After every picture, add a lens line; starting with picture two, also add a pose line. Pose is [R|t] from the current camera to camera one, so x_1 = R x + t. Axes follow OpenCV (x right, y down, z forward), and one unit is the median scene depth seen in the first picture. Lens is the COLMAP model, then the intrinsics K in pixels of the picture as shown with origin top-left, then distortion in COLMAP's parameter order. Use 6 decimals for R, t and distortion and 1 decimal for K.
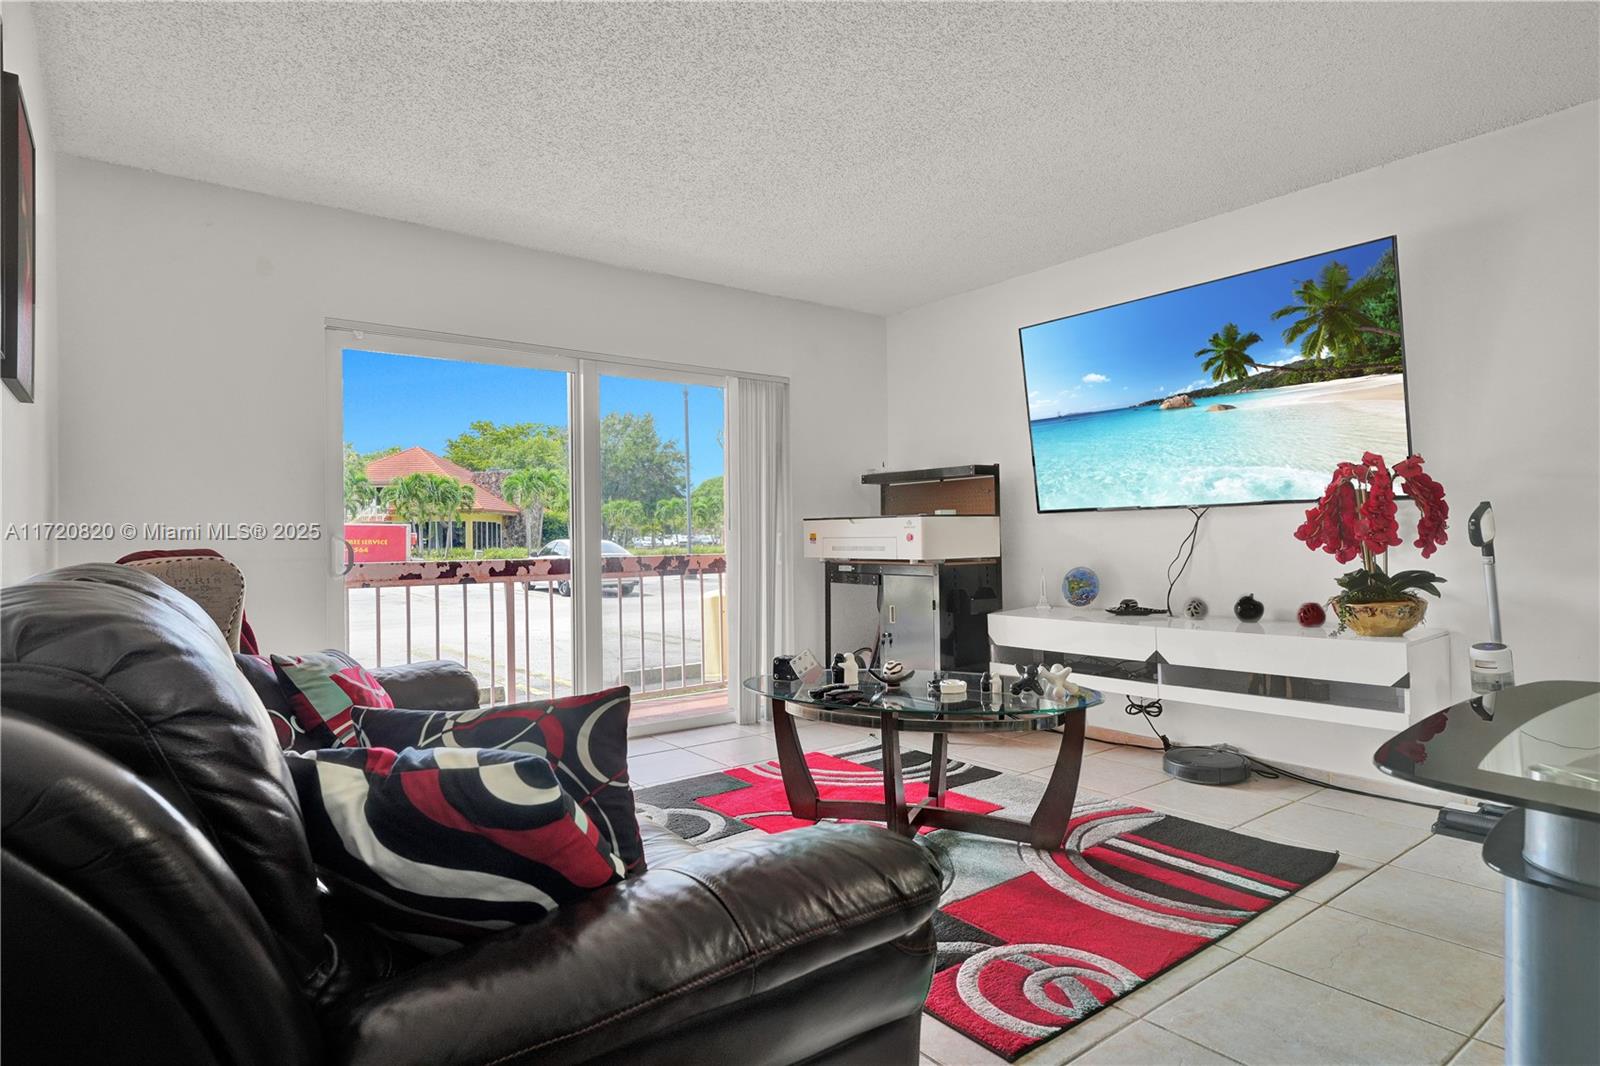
lens RADIAL K [[888.7, 0, 800.0], [0, 888.7, 533.0], [0, 0, 1]] dist [-0.001962, -0.001048]
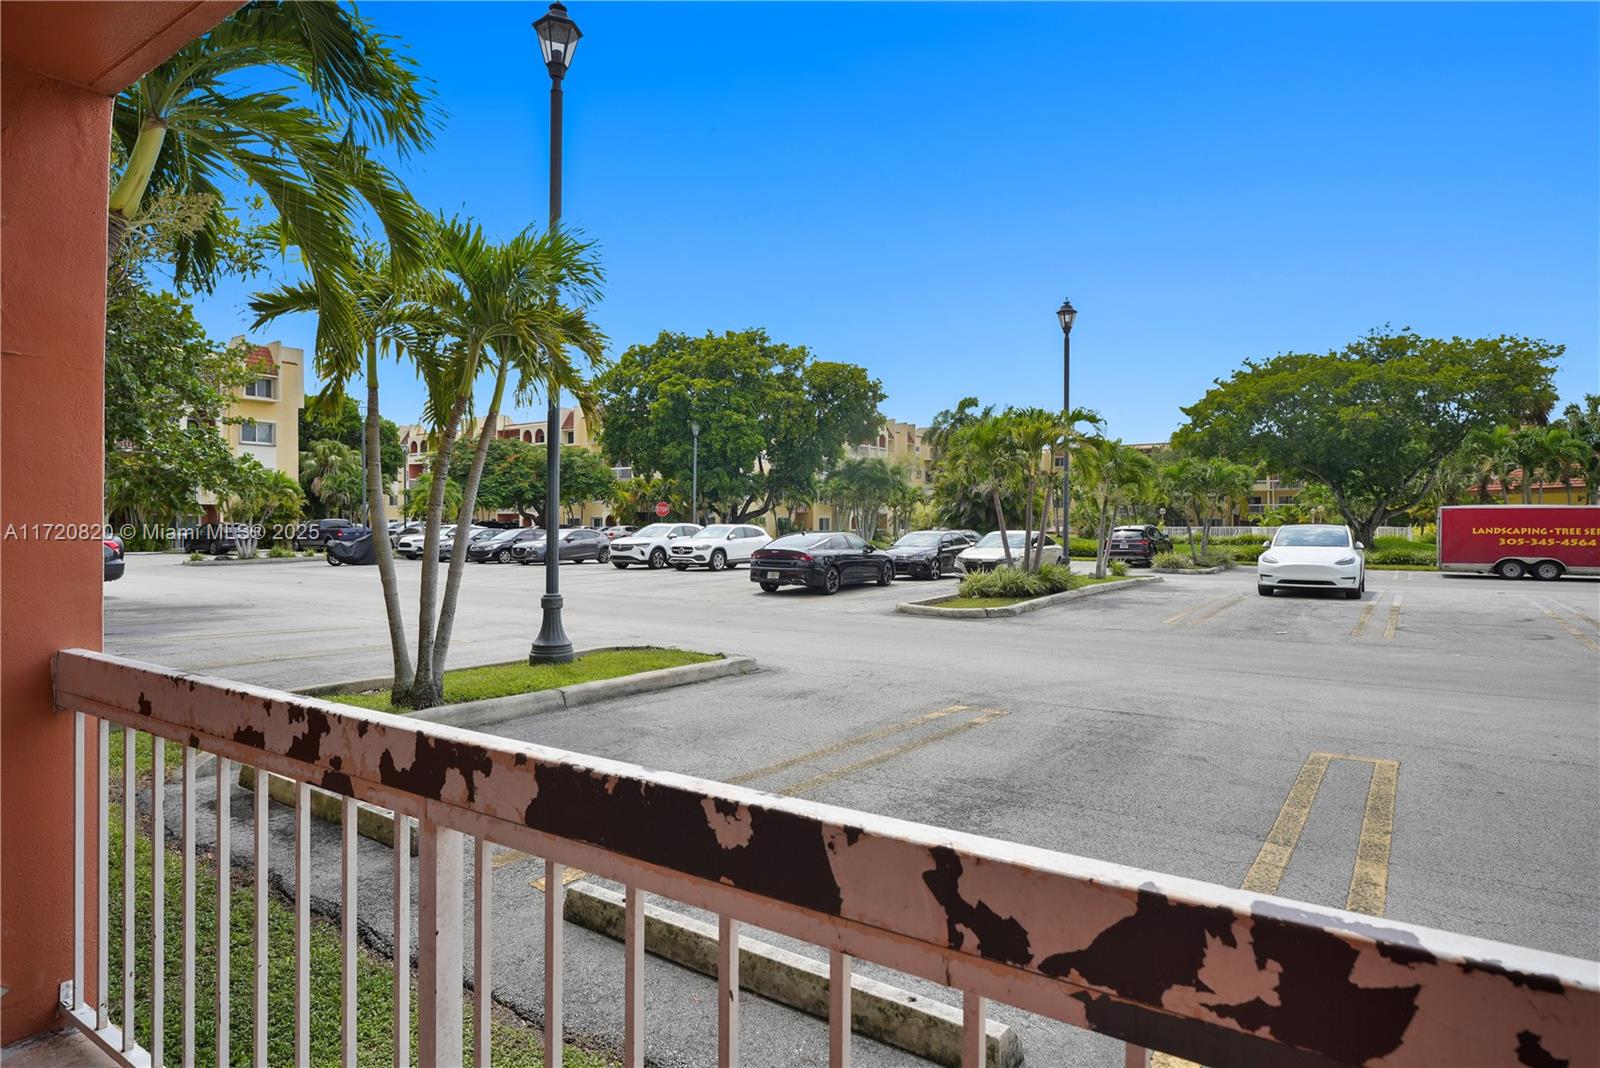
lens RADIAL K [[888.7, 0, 800.0], [0, 888.7, 534.0], [0, 0, 1]] dist [-0.001962, -0.001048]
pose [[0.307573, 0.019484, -0.951325, -0.007935], [0.003832, 0.999757, 0.021715, -0.004782], [0.951517, -0.010325, 0.307423, 0.153043]]
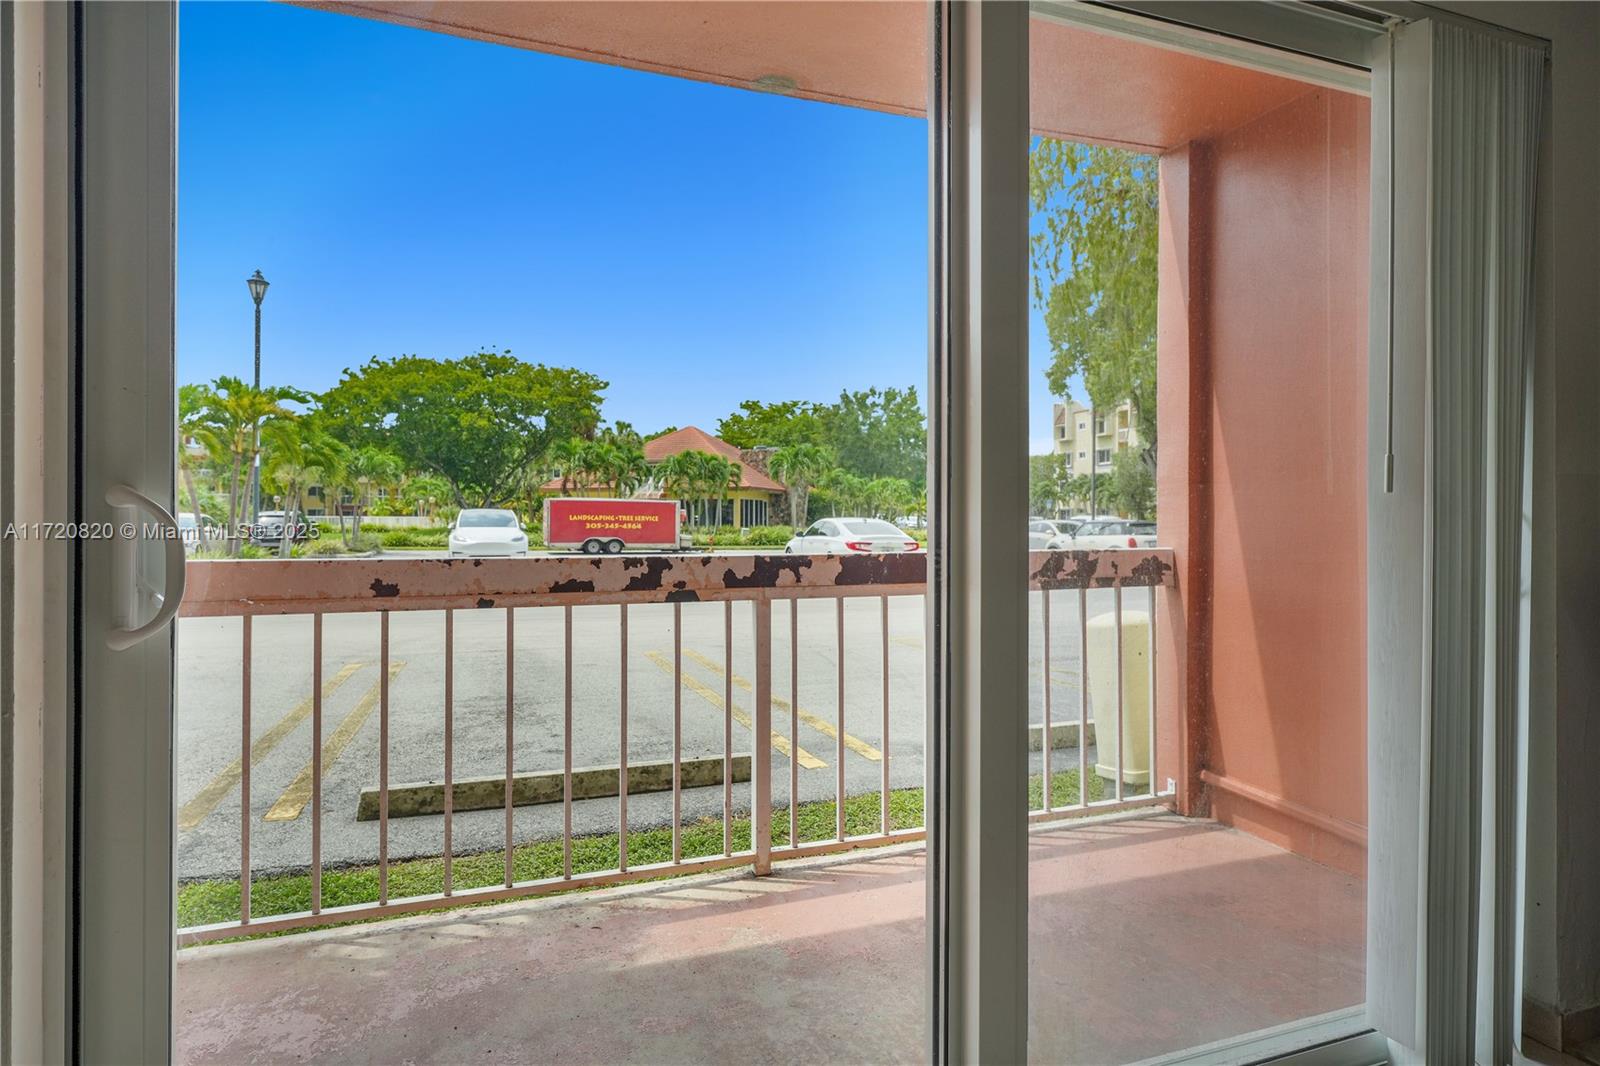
lens RADIAL K [[885.6, 0, 799.0], [0, 885.6, 555.0], [0, 0, 1]] dist [-0.004236, -0.000707]
pose [[0.958200, 0.024937, -0.285011, -0.024605], [-0.011546, 0.998753, 0.048569, 0.000823], [0.285867, -0.043248, 0.957293, 0.078635]]
